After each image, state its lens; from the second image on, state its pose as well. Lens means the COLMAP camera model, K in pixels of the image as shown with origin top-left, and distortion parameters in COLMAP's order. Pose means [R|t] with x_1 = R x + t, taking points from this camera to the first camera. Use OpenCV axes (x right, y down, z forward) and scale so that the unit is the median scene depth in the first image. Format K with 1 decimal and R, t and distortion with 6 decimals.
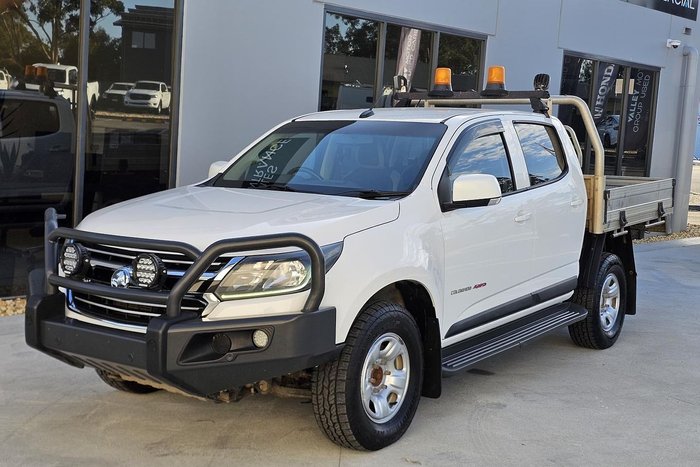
lens RADIAL K [[938.5, 0, 350.0], [0, 938.5, 233.5], [0, 0, 1]] dist [0.024438, 0.023299]
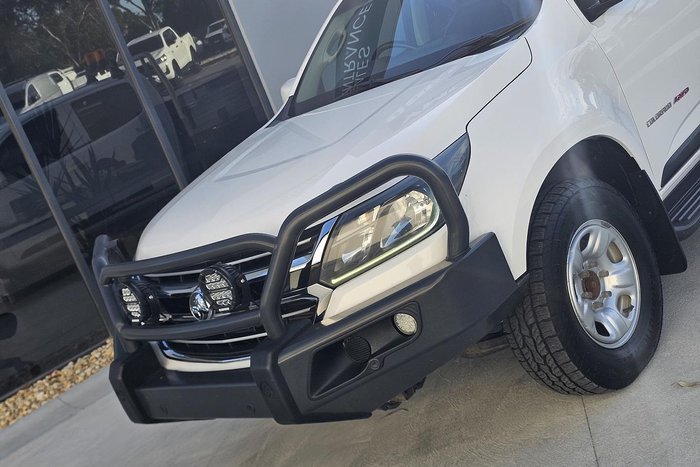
lens RADIAL K [[938.5, 0, 350.0], [0, 938.5, 233.5], [0, 0, 1]] dist [0.024438, 0.023299]
pose [[0.901350, -0.378044, -0.211310, 0.031292], [0.404763, 0.908882, 0.100497, -0.026702], [0.154064, -0.176113, 0.972239, 0.324138]]
